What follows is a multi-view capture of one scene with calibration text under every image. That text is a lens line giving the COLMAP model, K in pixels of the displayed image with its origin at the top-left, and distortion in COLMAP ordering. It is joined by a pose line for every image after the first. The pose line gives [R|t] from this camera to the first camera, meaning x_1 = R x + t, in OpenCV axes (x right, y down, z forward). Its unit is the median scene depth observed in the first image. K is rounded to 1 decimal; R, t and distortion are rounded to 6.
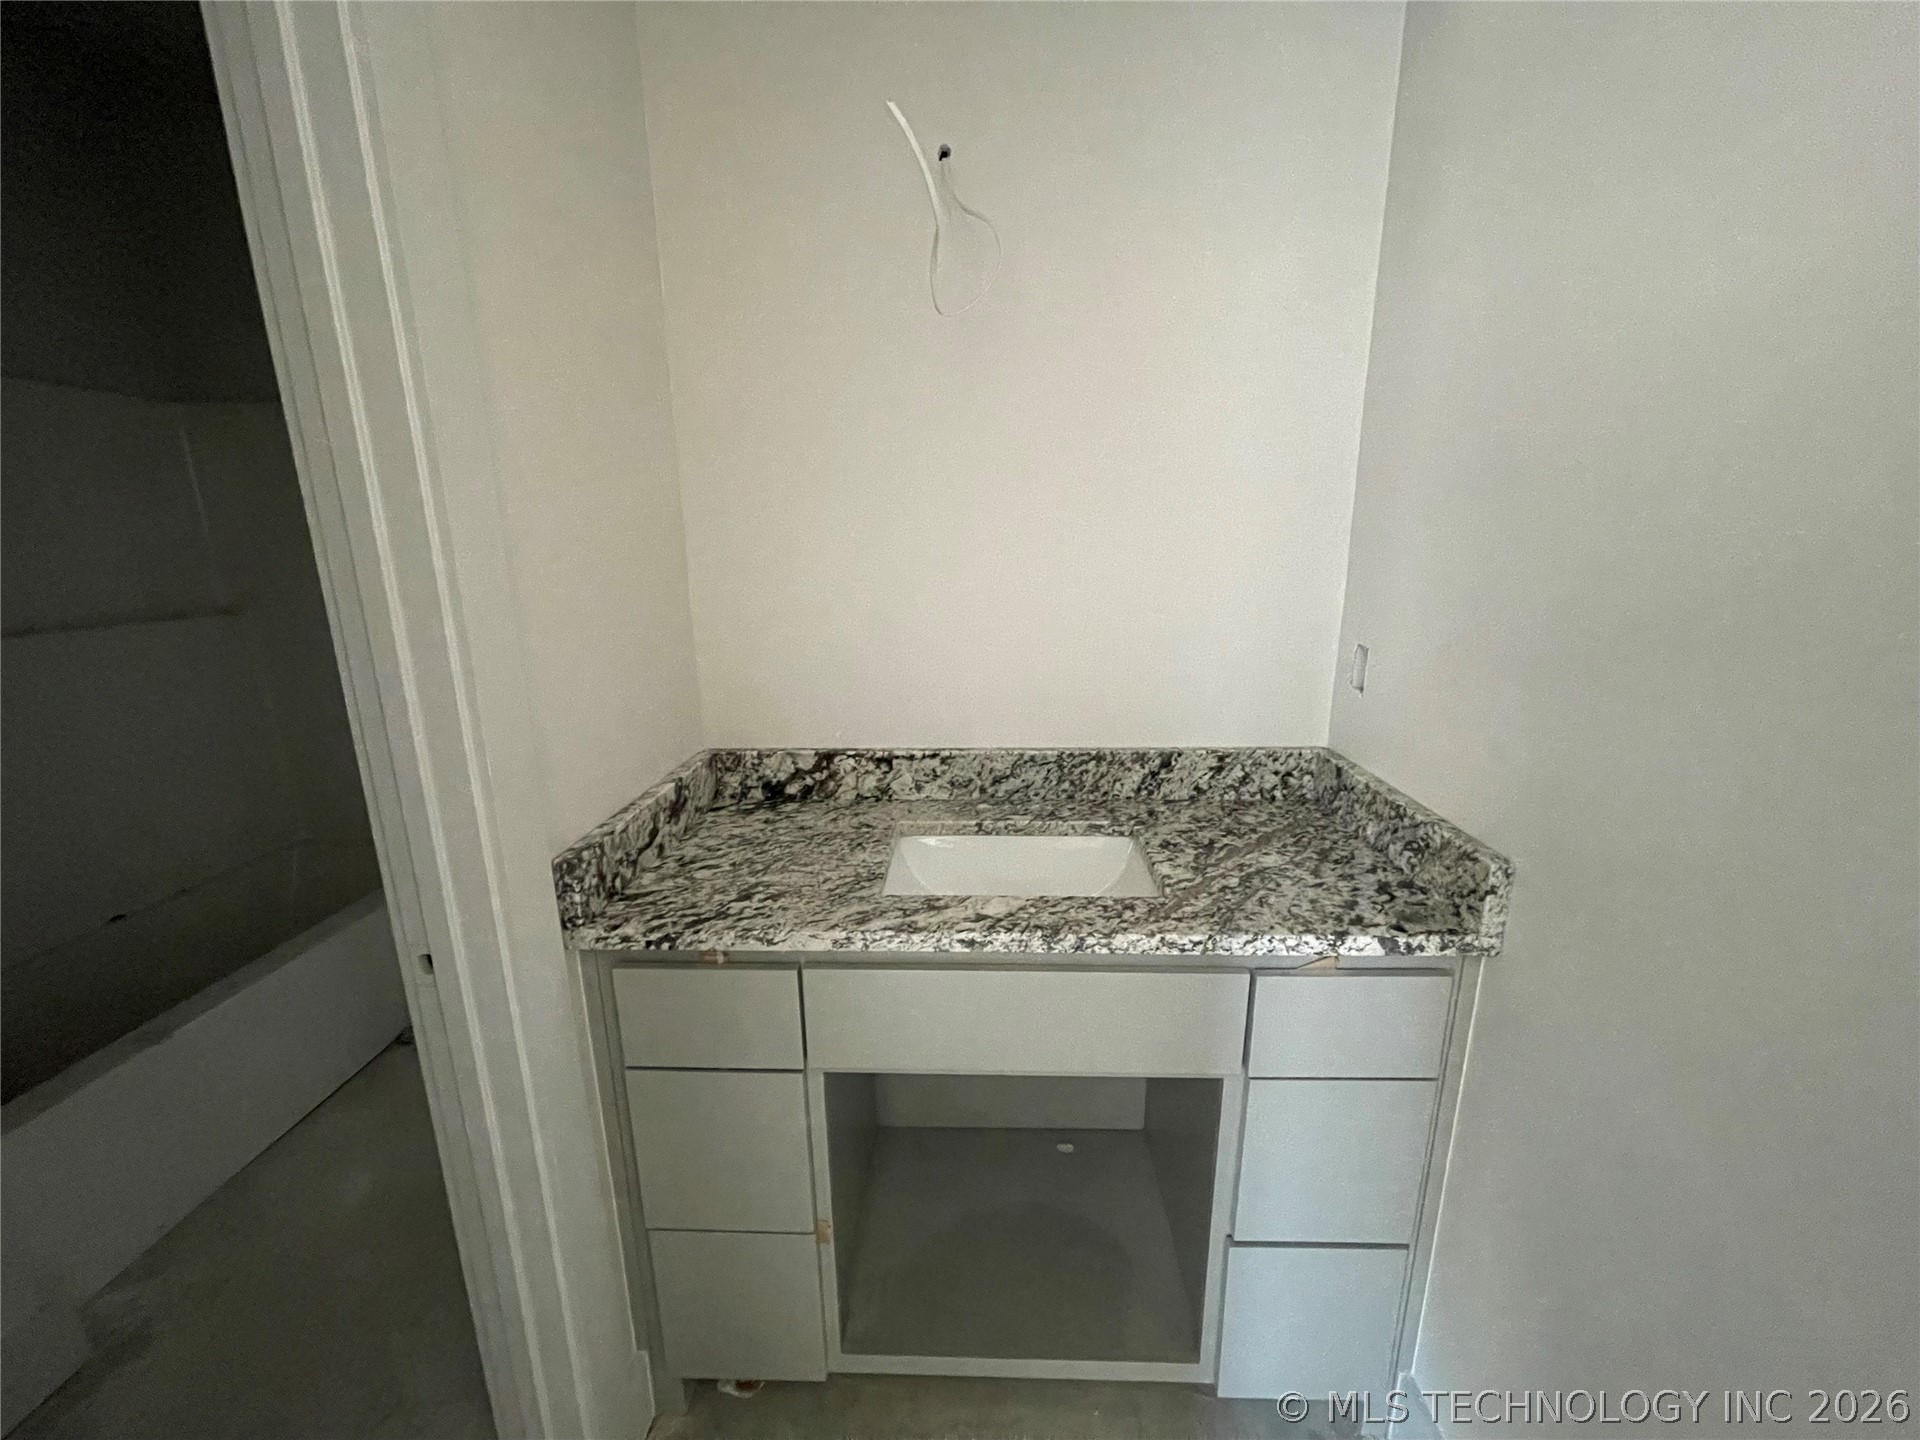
lens RADIAL K [[776.4, 0, 957.0], [0, 776.4, 716.4], [0, 0, 1]] dist [-0.003417, 0.000028]
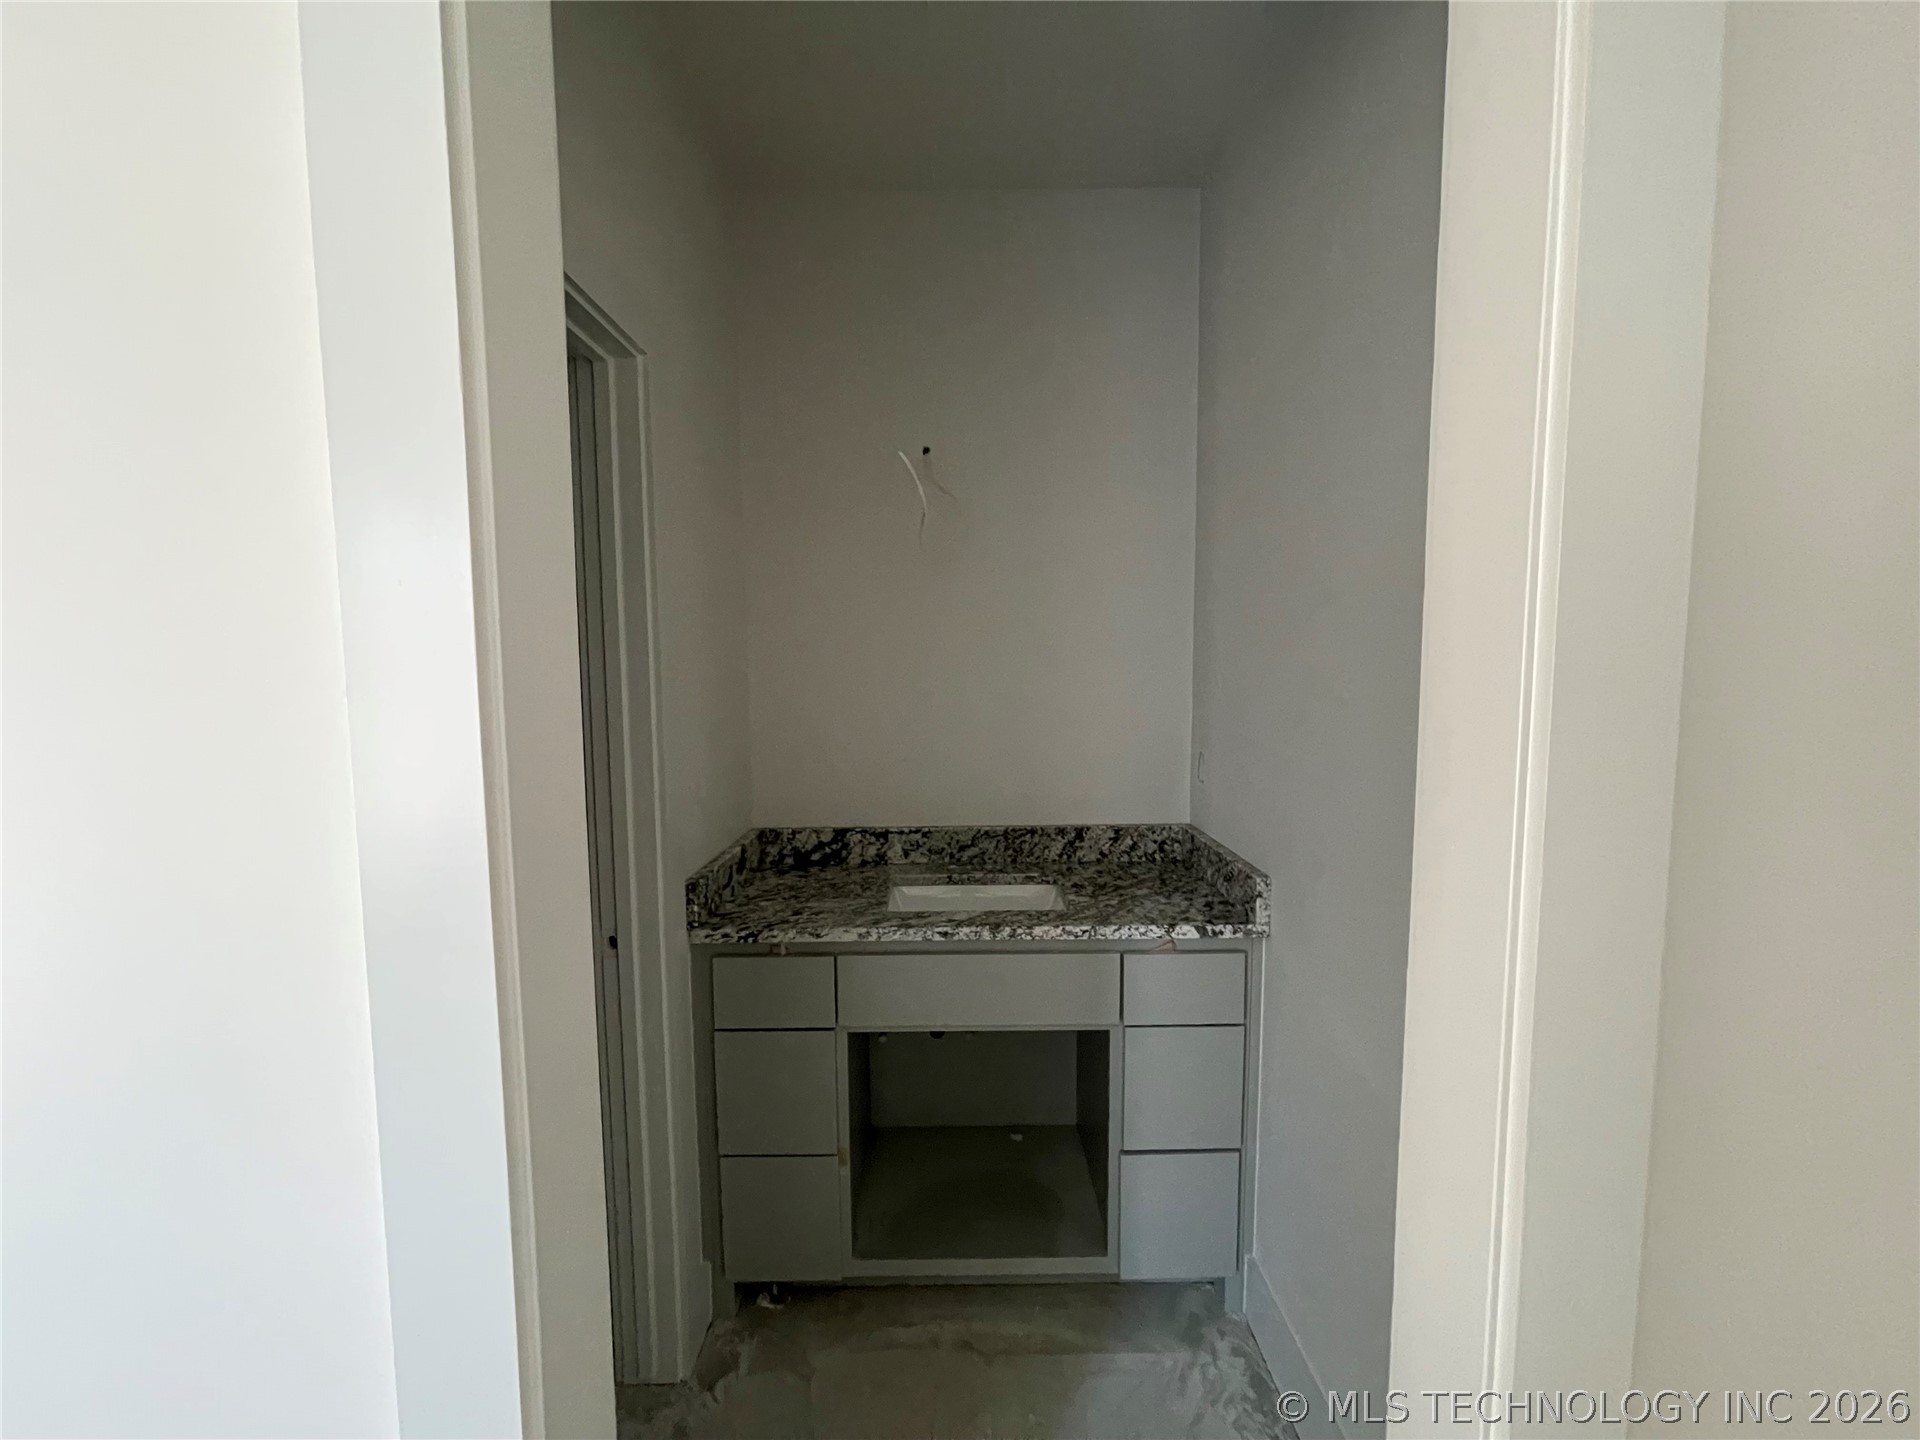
lens RADIAL K [[776.4, 0, 964.6], [0, 776.4, 745.8], [0, 0, 1]] dist [-0.003417, 0.000028]
pose [[0.998653, -0.001653, 0.051855, -0.022265], [0.008096, 0.992213, -0.124292, 0.096324], [-0.051245, 0.124544, 0.990890, -0.575138]]
